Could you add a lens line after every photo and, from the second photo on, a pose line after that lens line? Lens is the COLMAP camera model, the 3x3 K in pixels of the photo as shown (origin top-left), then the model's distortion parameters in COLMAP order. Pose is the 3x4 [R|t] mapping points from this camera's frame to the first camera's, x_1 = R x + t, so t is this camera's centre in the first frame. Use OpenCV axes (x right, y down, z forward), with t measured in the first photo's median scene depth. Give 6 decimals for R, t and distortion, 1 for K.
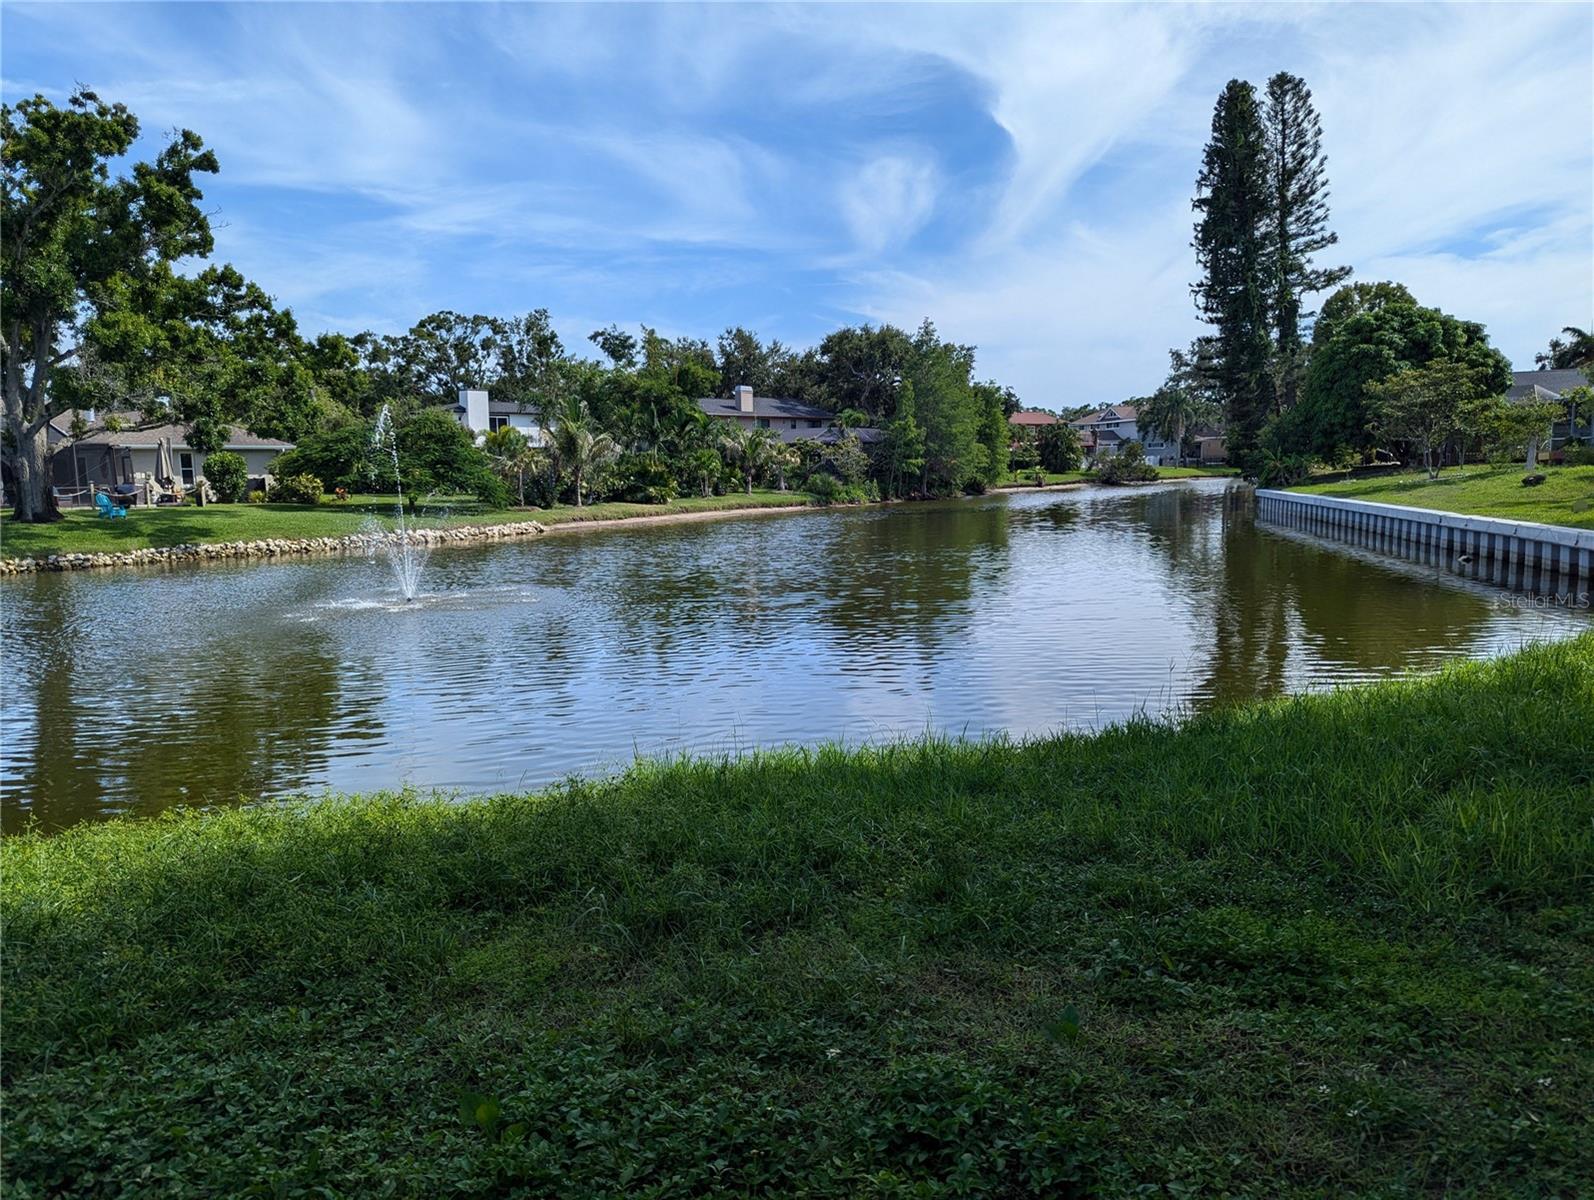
lens RADIAL K [[1119.7, 0, 774.9], [0, 1119.7, 601.3], [0, 0, 1]] dist [0.068913, -0.063315]
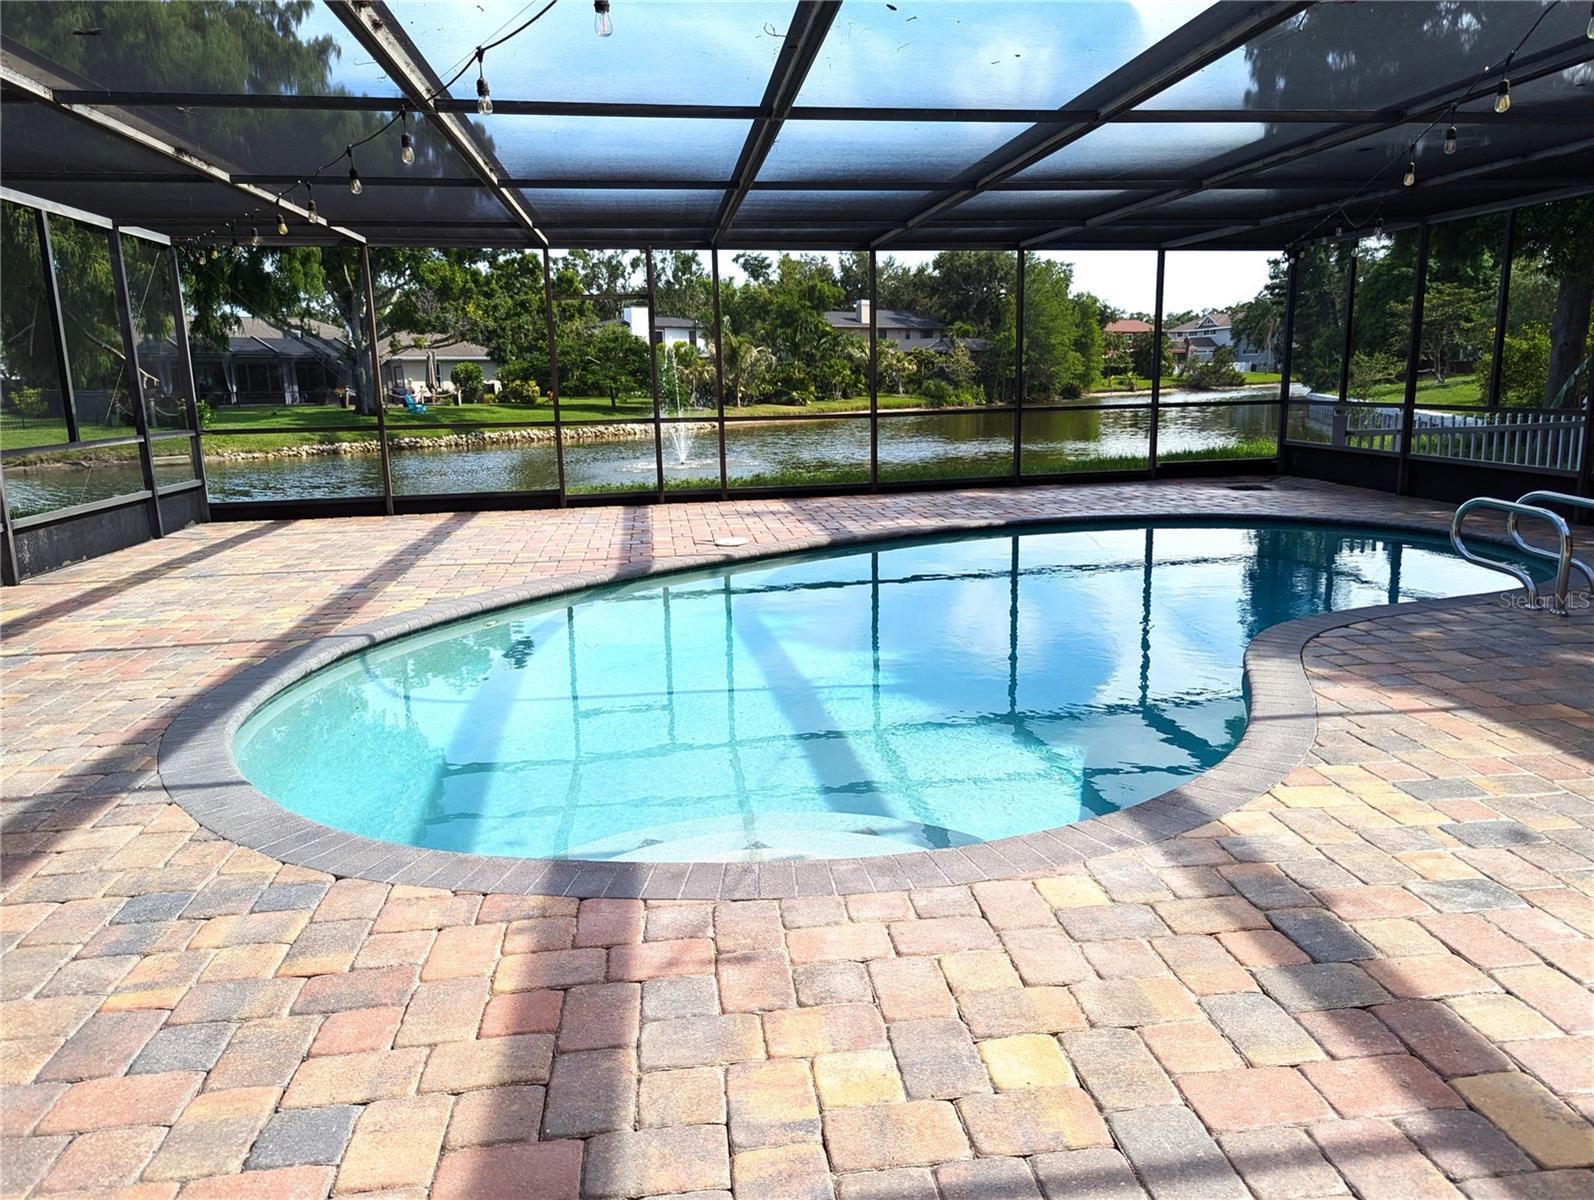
lens RADIAL K [[1125.9, 0, 806.9], [0, 1125.9, 592.8], [0, 0, 1]] dist [0.063292, -0.060412]
pose [[0.998288, 0.011459, -0.057350, -0.023298], [-0.007215, 0.997256, 0.073681, 0.023031], [0.058037, -0.073141, 0.995631, -0.206486]]
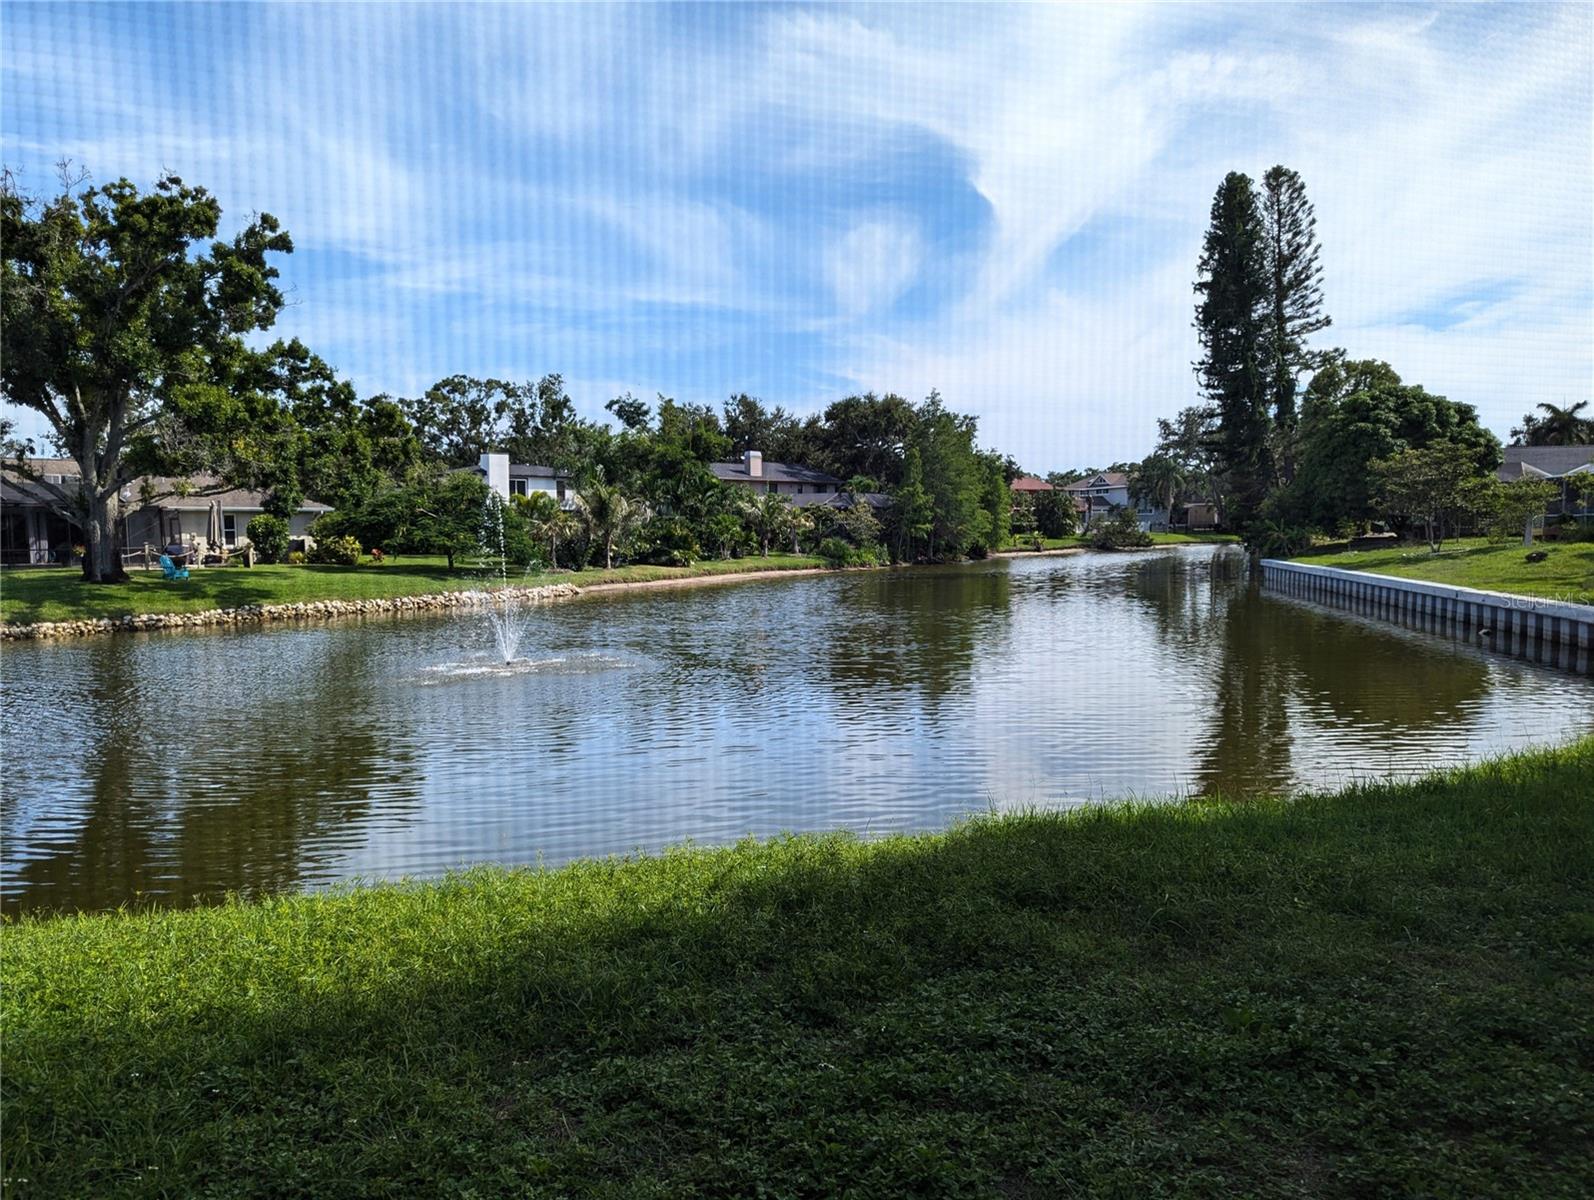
lens RADIAL K [[1121.0, 0, 776.9], [0, 1121.0, 602.4], [0, 0, 1]] dist [0.077511, -0.075600]
pose [[0.999761, 0.008993, 0.019918, -0.035152], [-0.007970, 0.998673, -0.050872, -0.002552], [-0.020350, 0.050701, 0.998507, -0.025155]]
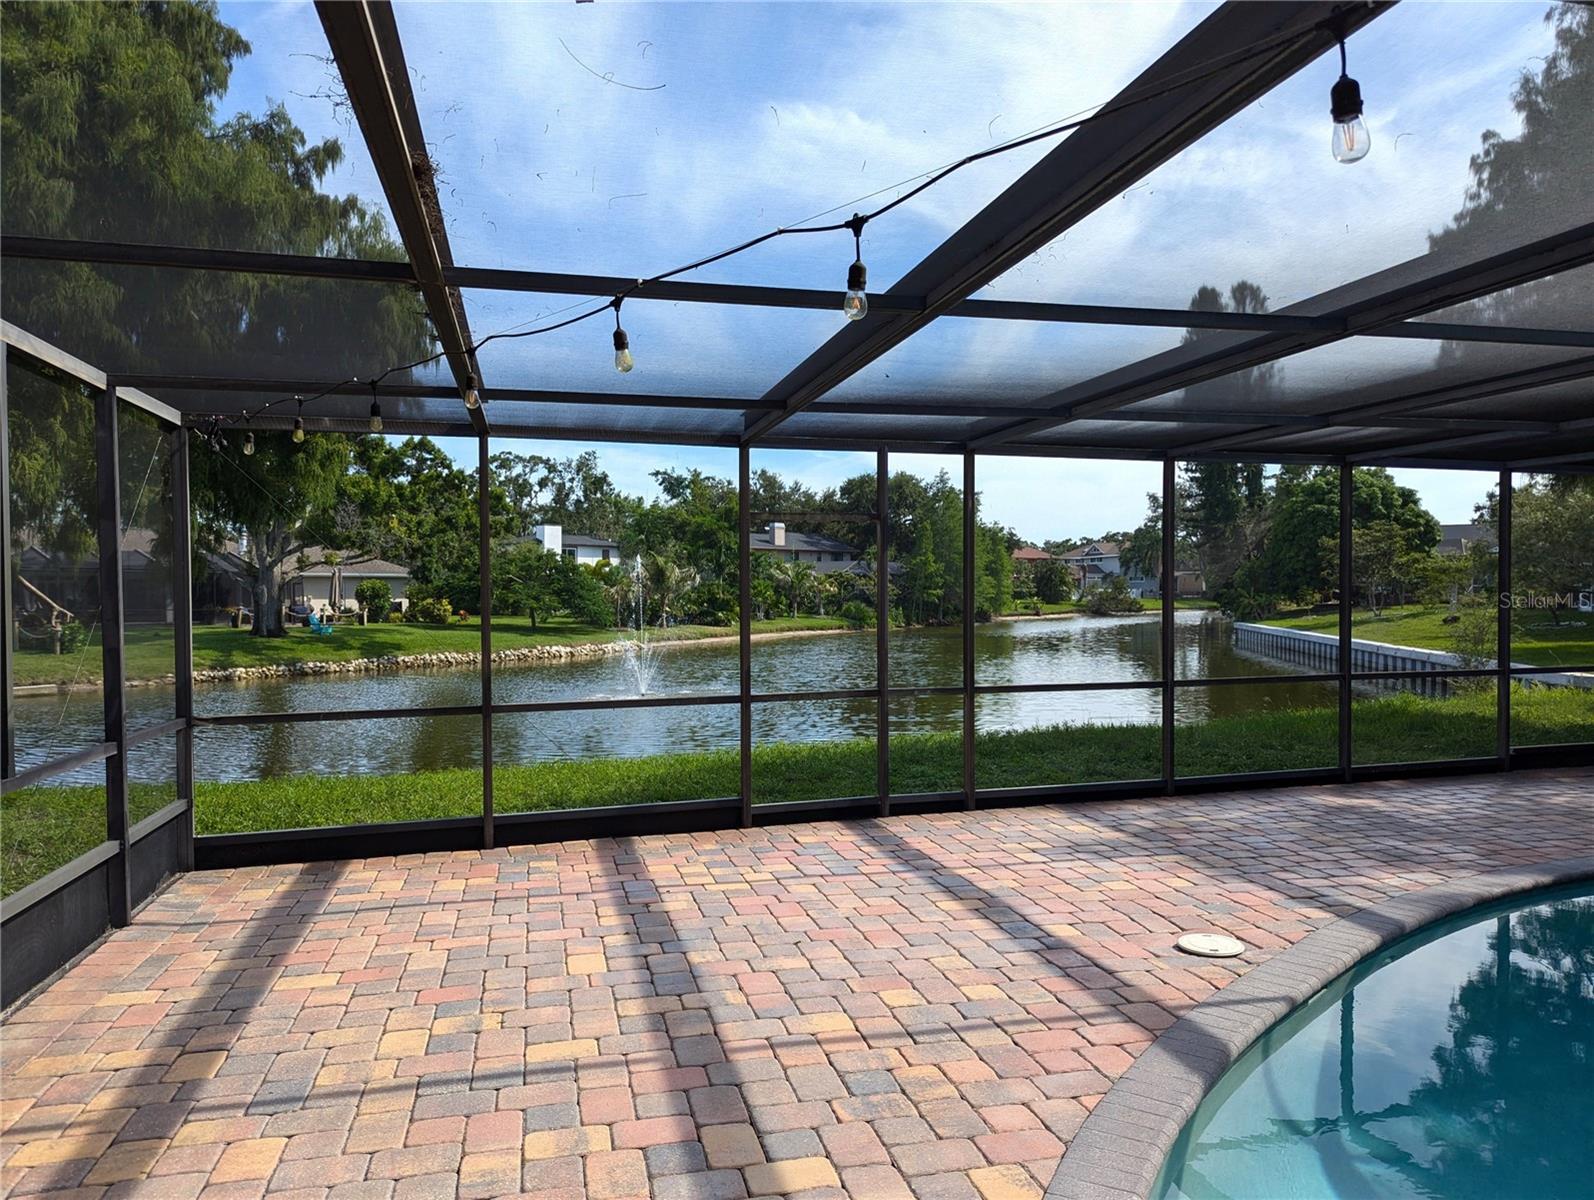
lens RADIAL K [[1122.1, 0, 789.1], [0, 1122.1, 606.9], [0, 0, 1]] dist [0.076103, -0.077637]
pose [[0.999368, 0.014008, 0.032685, -0.071403], [-0.010517, 0.994455, -0.104634, 0.012642], [-0.033970, 0.104225, 0.993973, -0.148507]]
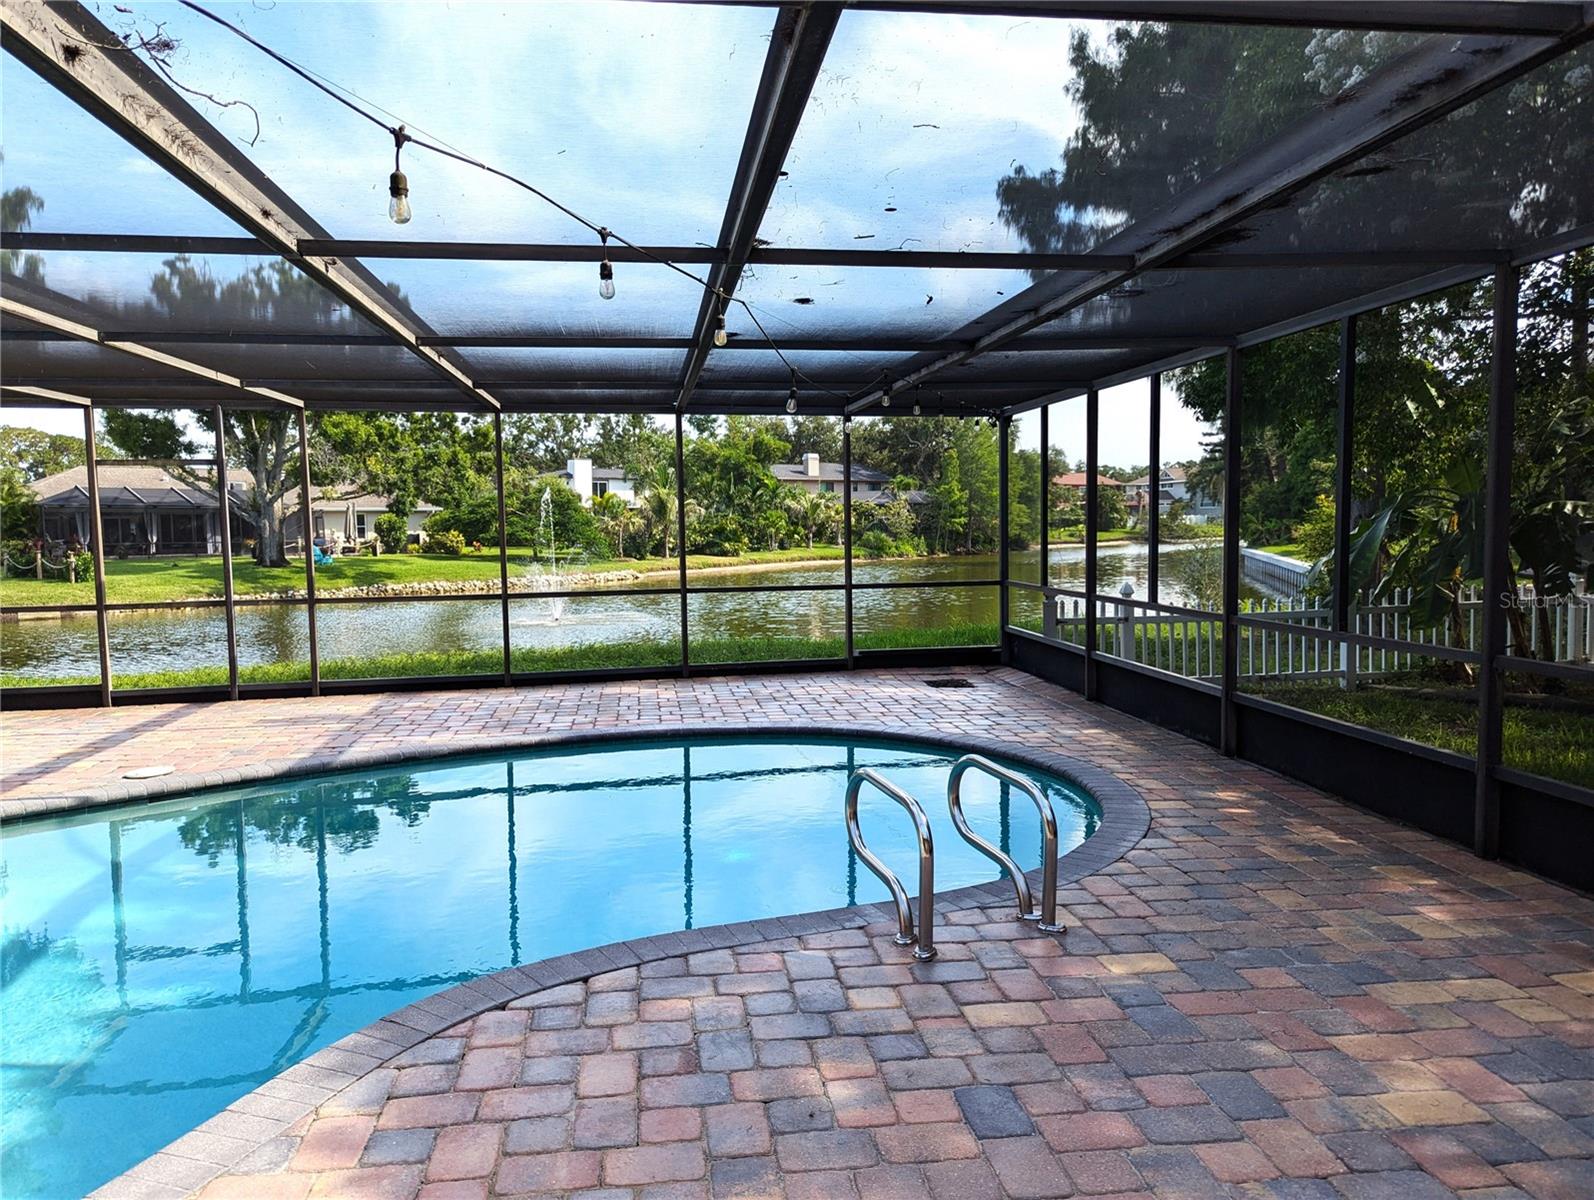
lens RADIAL K [[1121.0, 0, 776.9], [0, 1121.0, 602.4], [0, 0, 1]] dist [0.077511, -0.075600]
pose [[0.997443, 0.010746, -0.070660, 0.027140], [-0.013991, 0.998862, -0.045590, 0.015001], [0.070090, 0.046462, 0.996458, -0.175831]]
